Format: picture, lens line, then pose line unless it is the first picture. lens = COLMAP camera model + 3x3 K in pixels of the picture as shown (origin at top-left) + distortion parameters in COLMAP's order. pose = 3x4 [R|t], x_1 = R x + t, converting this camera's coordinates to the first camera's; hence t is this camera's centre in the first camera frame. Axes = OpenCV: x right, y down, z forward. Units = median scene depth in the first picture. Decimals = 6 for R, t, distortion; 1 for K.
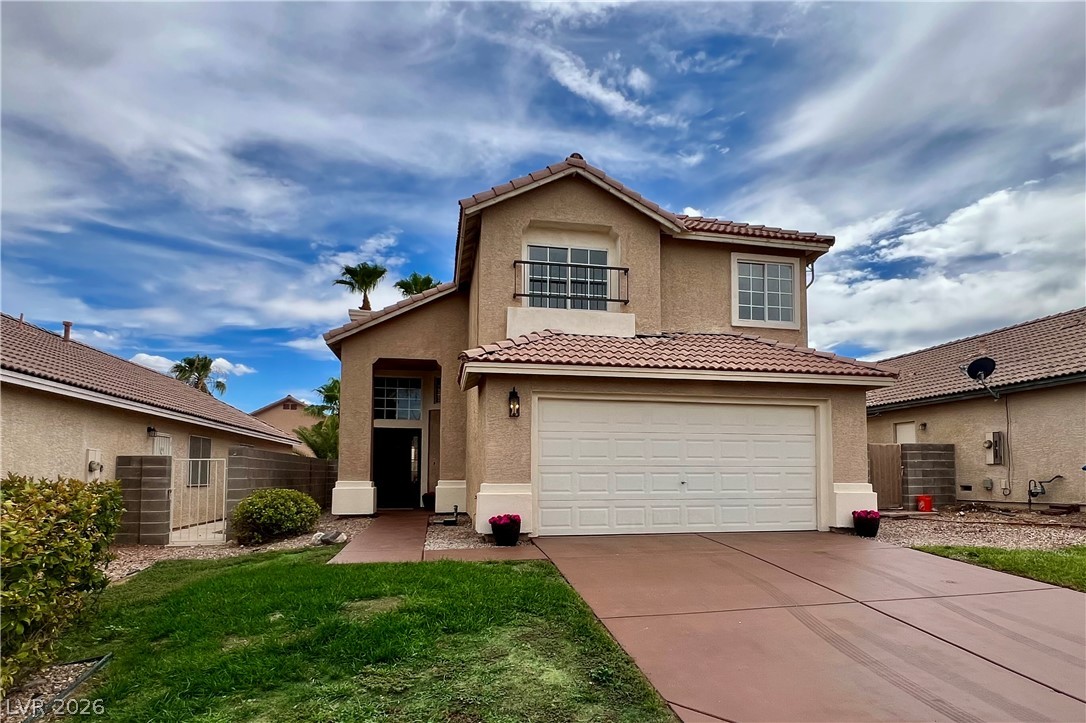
lens RADIAL K [[587.4, 0, 543.1], [0, 587.4, 414.6], [0, 0, 1]] dist [-0.000934, 0.001046]
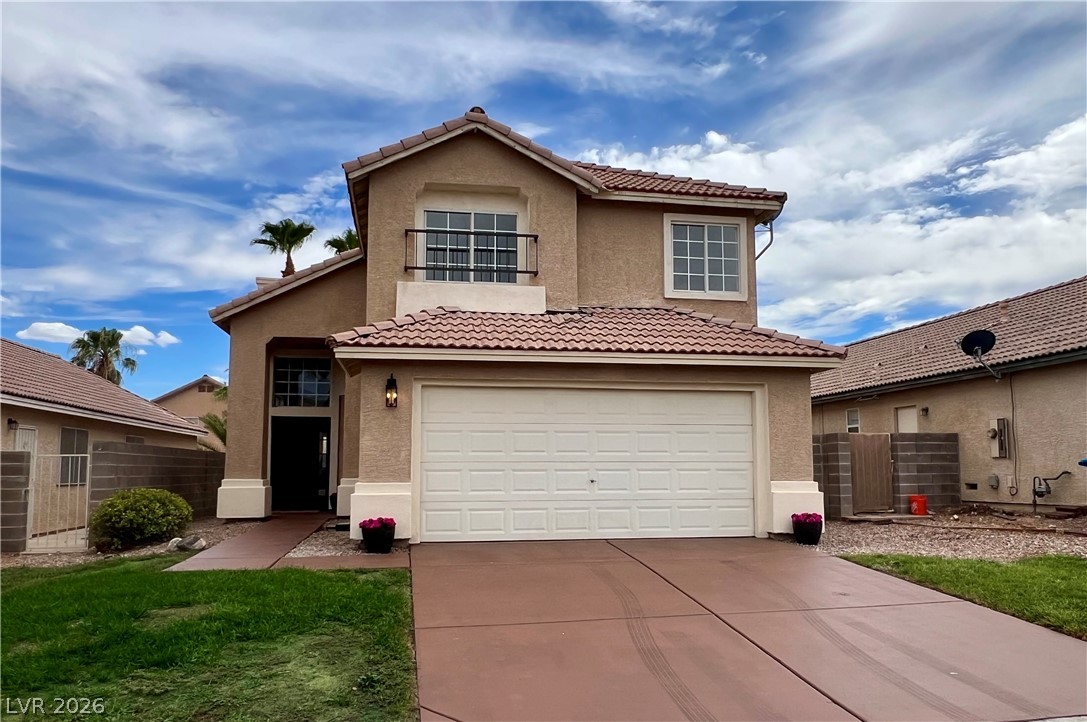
lens RADIAL K [[764.5, 0, 543.5], [0, 764.5, 361.0], [0, 0, 1]] dist [0.009116, -0.000092]
pose [[0.999151, -0.007800, -0.040448, 0.183130], [0.006391, 0.999372, -0.034839, -0.019705], [0.040694, 0.034551, 0.998574, -0.122503]]
